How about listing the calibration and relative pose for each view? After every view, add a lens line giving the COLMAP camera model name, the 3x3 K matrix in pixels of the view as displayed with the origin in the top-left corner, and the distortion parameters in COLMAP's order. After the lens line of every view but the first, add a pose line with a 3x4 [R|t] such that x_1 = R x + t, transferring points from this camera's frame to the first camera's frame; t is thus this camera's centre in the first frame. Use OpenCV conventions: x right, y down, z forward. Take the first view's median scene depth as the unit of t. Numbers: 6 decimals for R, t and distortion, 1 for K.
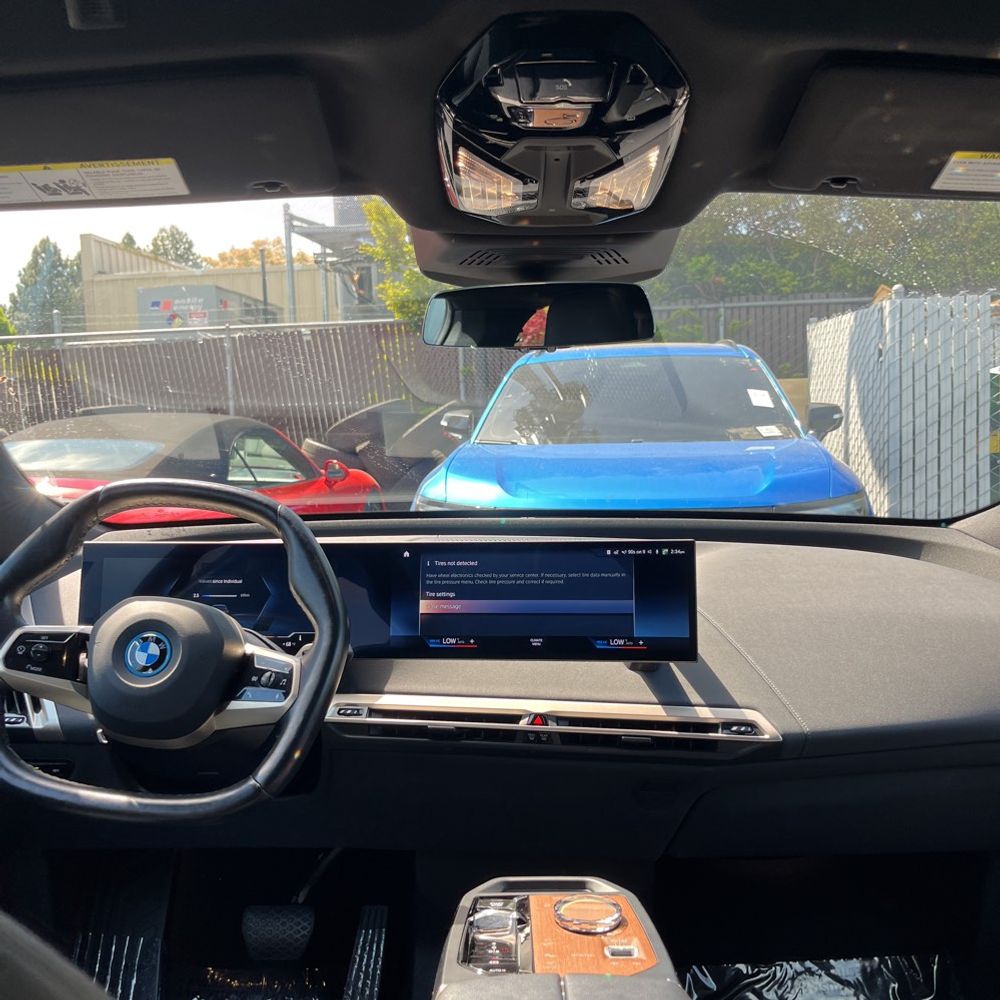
lens RADIAL K [[1021.1, 0, 494.2], [0, 1021.1, 499.5], [0, 0, 1]] dist [0.016448, 0.000000]
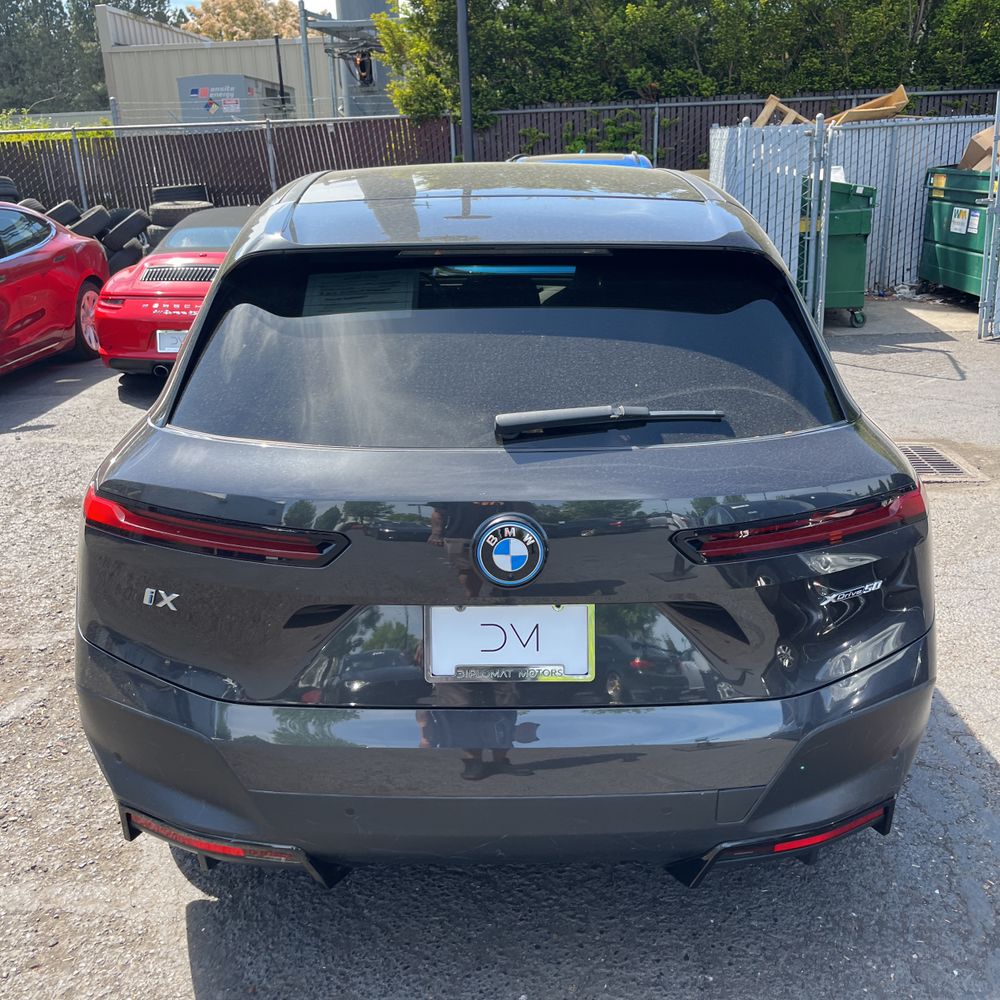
lens RADIAL K [[1021.1, 0, 495.7], [0, 1021.1, 503.1], [0, 0, 1]] dist [0.016448, 0.000000]
pose [[0.999872, -0.004175, 0.015426, -0.000760], [0.000432, 0.971982, 0.235053, -0.006867], [-0.015975, -0.235016, 0.971860, -0.343091]]
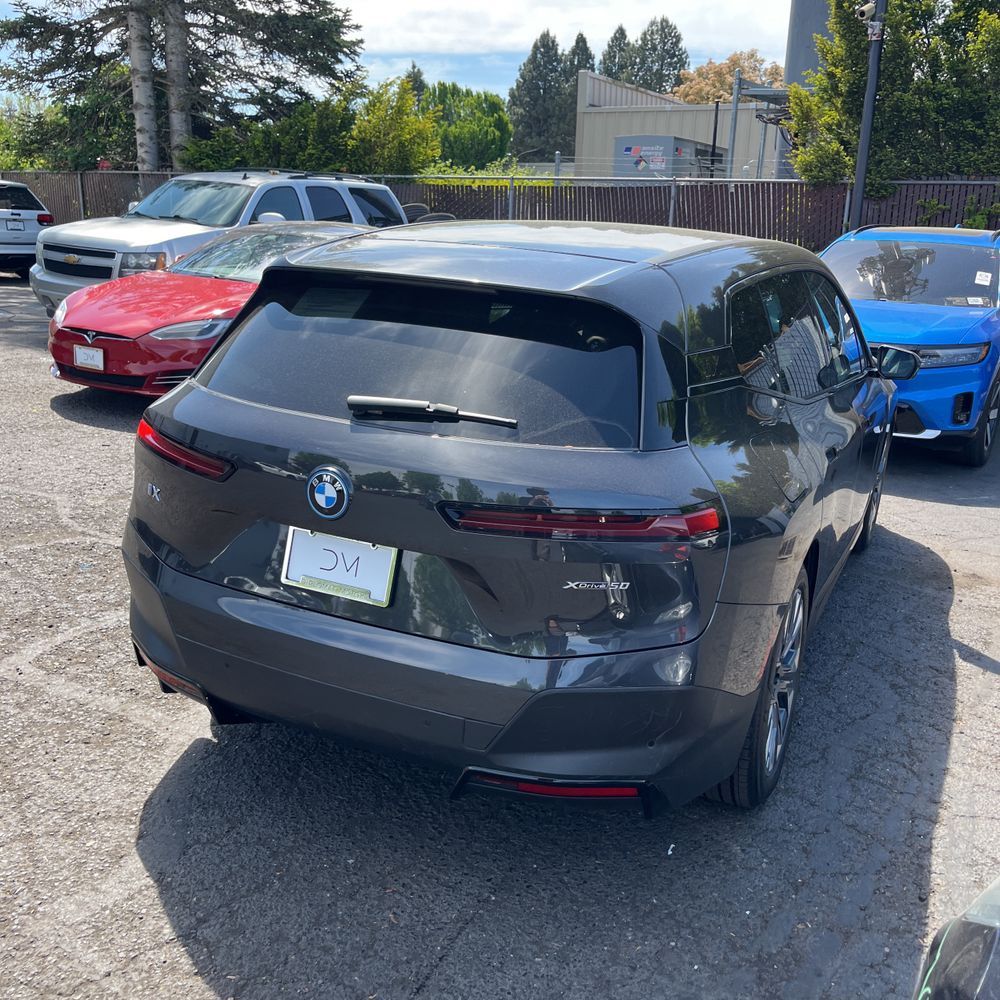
lens RADIAL K [[1021.1, 0, 519.7], [0, 1021.1, 489.5], [0, 0, 1]] dist [0.016448, 0.000000]
pose [[0.911974, 0.169524, -0.373585, 0.129611], [-0.101350, 0.975503, 0.195248, -0.009734], [0.397533, -0.140198, 0.906814, -0.373036]]
